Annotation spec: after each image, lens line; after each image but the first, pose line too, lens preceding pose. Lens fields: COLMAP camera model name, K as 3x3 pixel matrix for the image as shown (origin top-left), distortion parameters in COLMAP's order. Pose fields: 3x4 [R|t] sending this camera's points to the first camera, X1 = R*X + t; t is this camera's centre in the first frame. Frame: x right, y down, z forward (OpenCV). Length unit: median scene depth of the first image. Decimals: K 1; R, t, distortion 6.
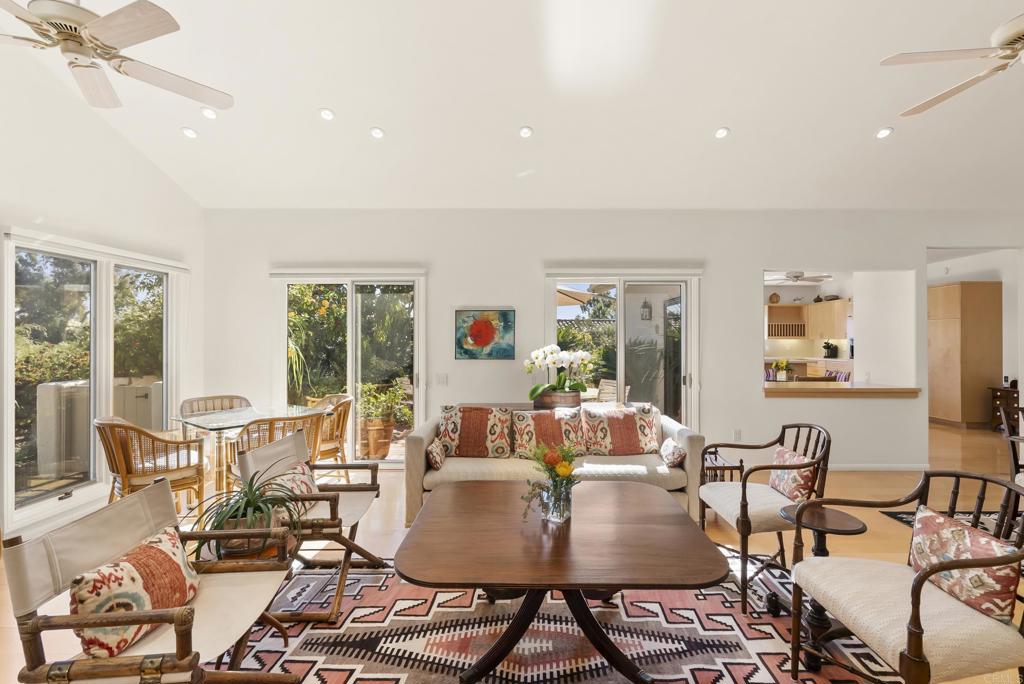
lens RADIAL K [[464.8, 0, 524.3], [0, 464.8, 342.6], [0, 0, 1]] dist [-0.011678, 0.003231]
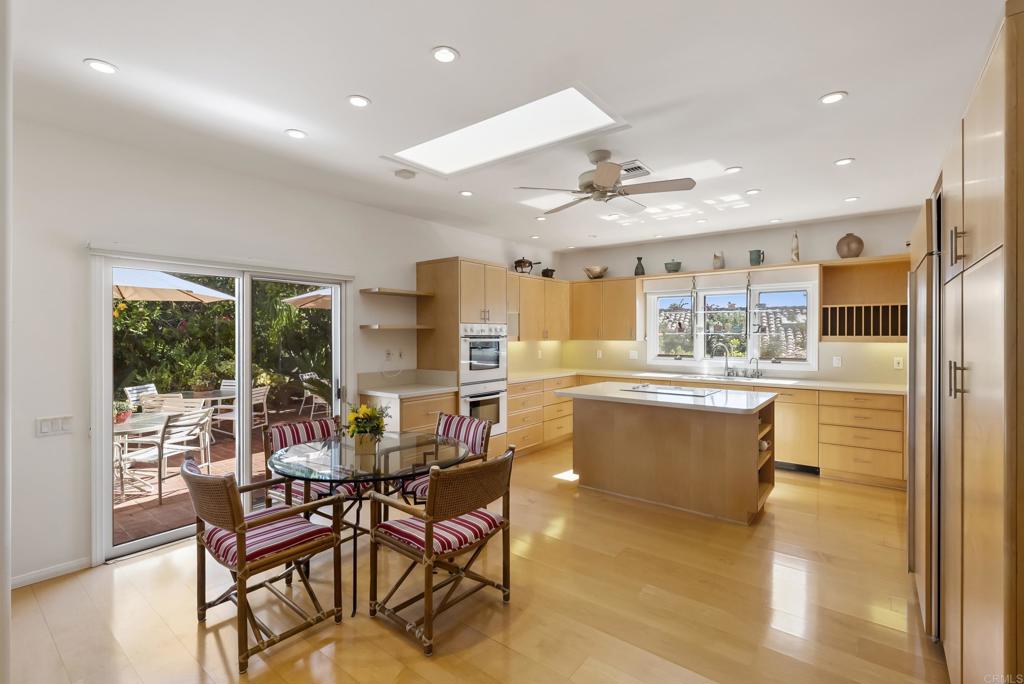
lens RADIAL K [[464.8, 0, 512.5], [0, 464.8, 337.3], [0, 0, 1]] dist [-0.011678, 0.003231]
pose [[0.788552, 0.004514, -0.614952, 1.346957], [-0.001278, 0.999983, 0.005701, -0.033420], [0.614967, -0.003710, 0.788544, 1.148441]]
